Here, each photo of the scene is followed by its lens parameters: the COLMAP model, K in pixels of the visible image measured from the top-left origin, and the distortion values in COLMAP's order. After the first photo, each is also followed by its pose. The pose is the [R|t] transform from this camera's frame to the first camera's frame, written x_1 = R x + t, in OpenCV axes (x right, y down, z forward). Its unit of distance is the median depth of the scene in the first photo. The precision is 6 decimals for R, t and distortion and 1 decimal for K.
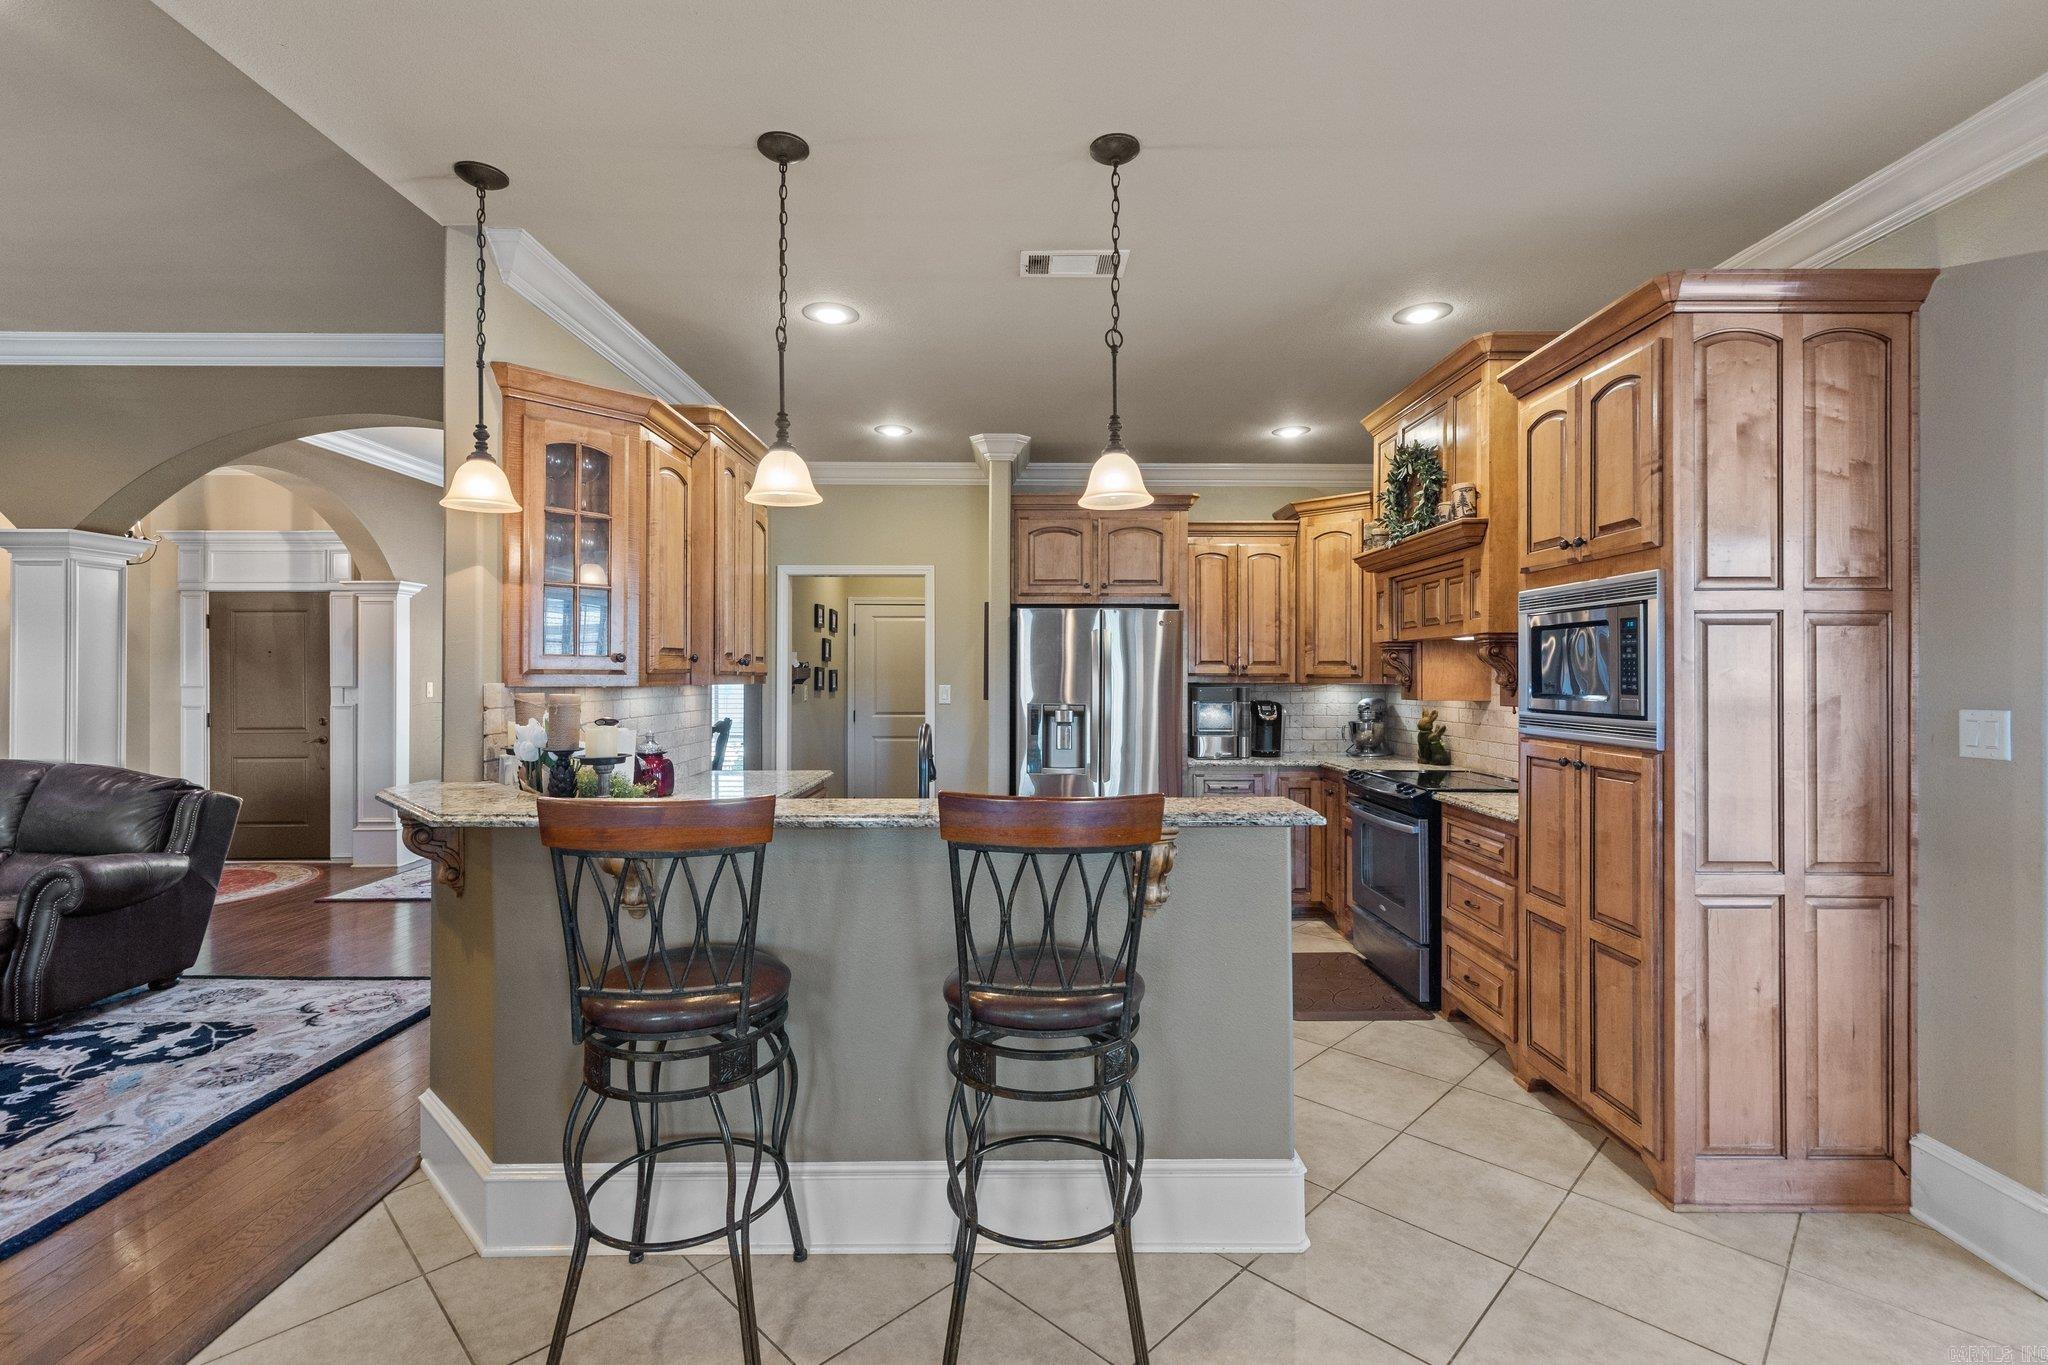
lens RADIAL K [[927.5, 0, 1030.6], [0, 927.5, 673.6], [0, 0, 1]] dist [0.003950, 0.000005]
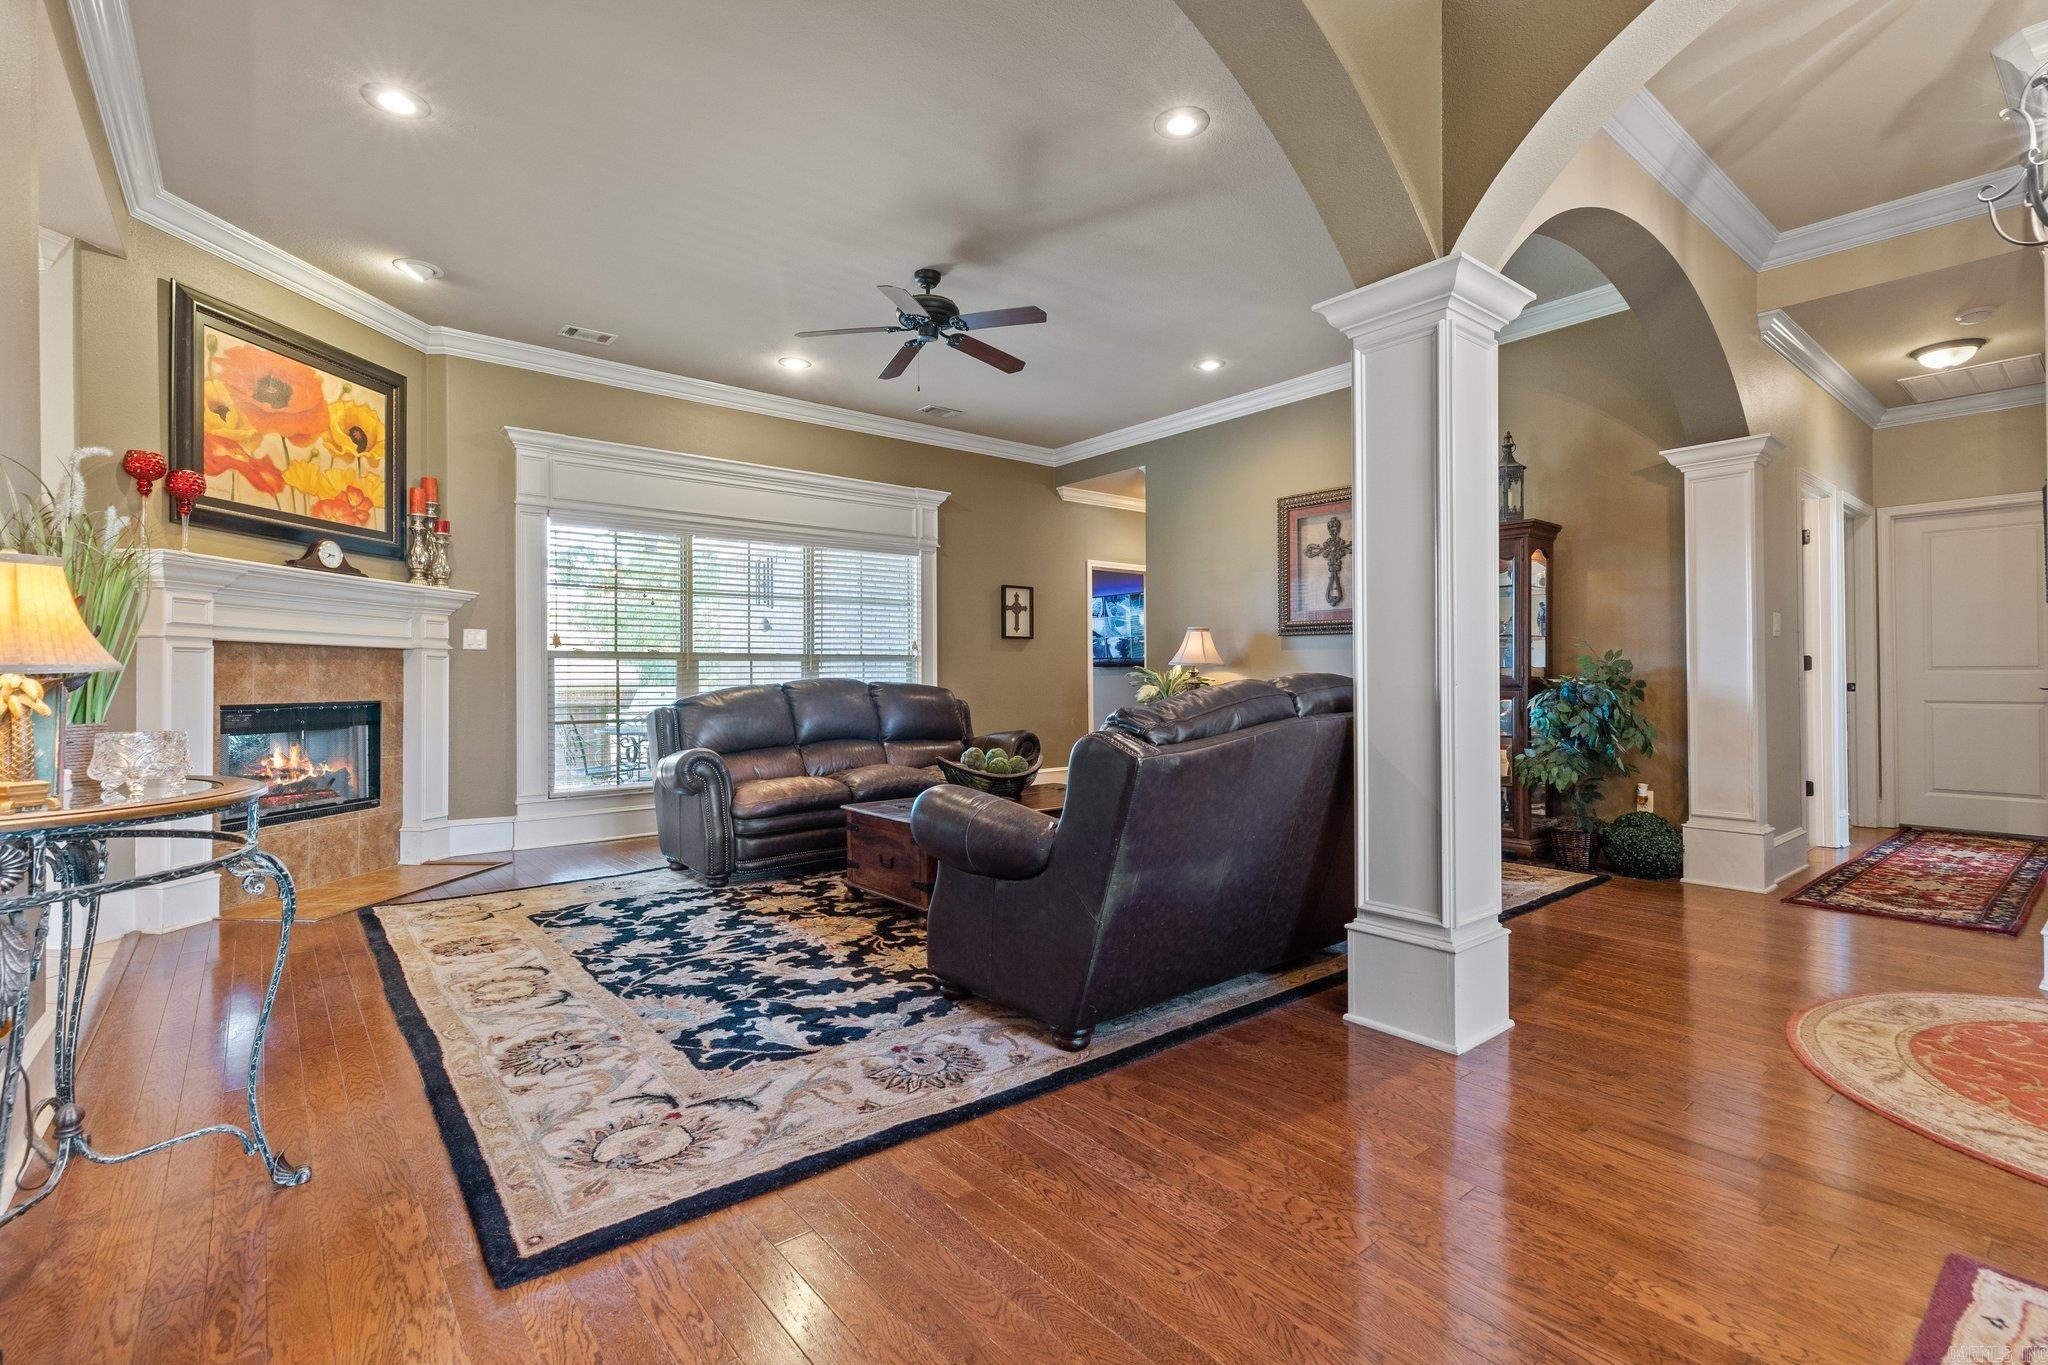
lens RADIAL K [[927.5, 0, 1017.4], [0, 927.5, 668.0], [0, 0, 1]] dist [0.003950, 0.000005]
pose [[-0.779938, -0.001335, -0.625855, -0.583946], [0.006762, 0.999921, -0.010560, 0.108529], [0.625820, -0.012468, -0.779868, 1.611258]]
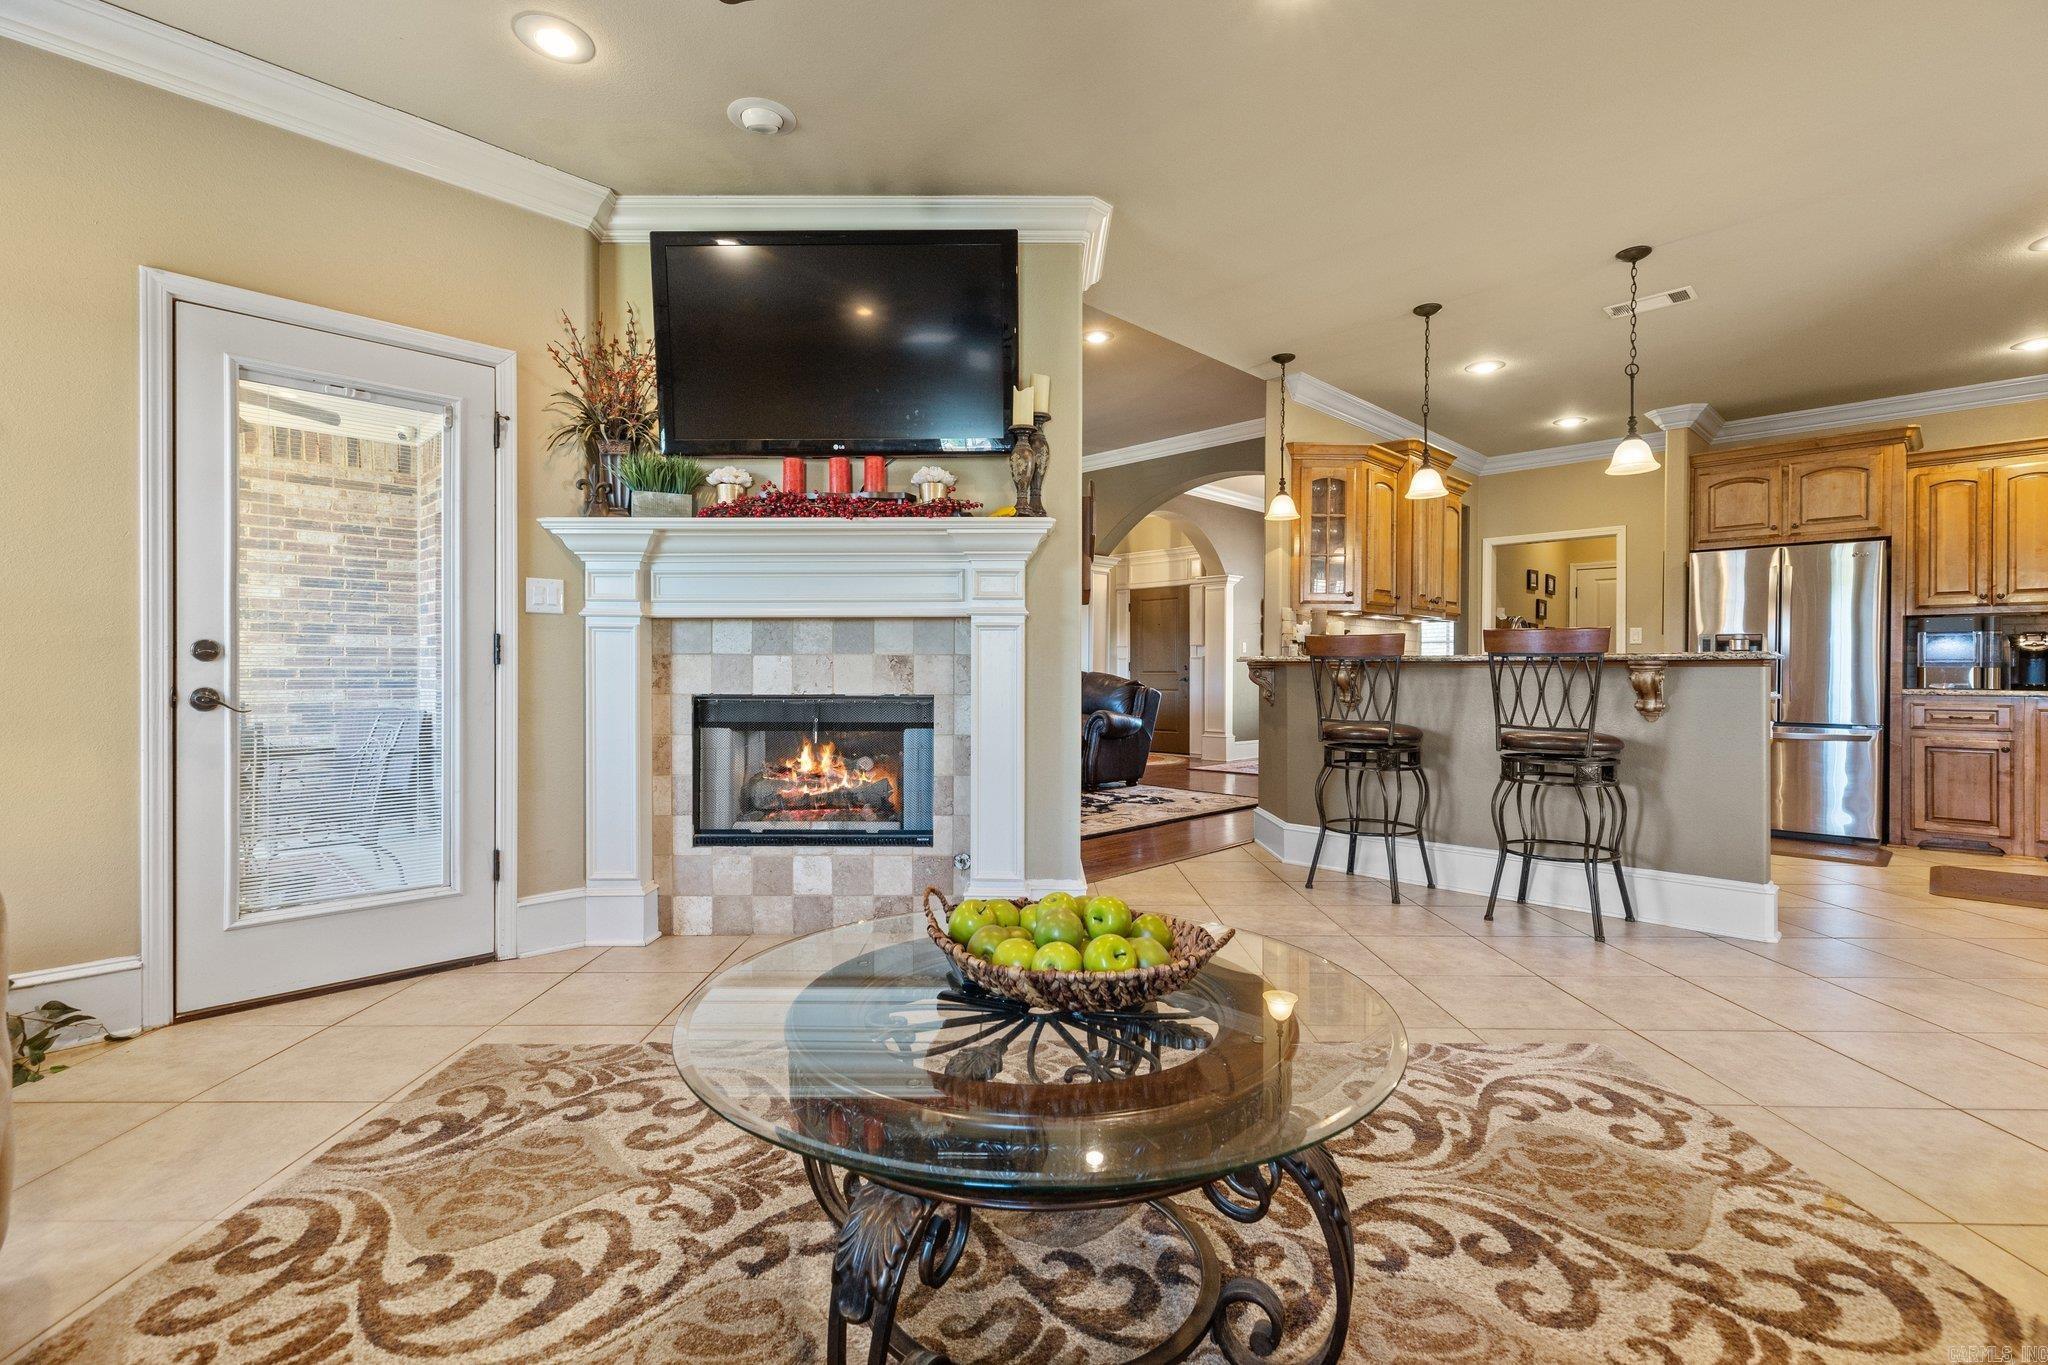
lens RADIAL K [[927.5, 0, 1018.3], [0, 927.5, 675.6], [0, 0, 1]] dist [0.003950, 0.000005]
pose [[0.698217, 0.005683, -0.715864, 0.319448], [-0.002487, 0.999982, 0.005513, 0.107903], [0.715882, -0.002069, 0.698218, -0.575662]]
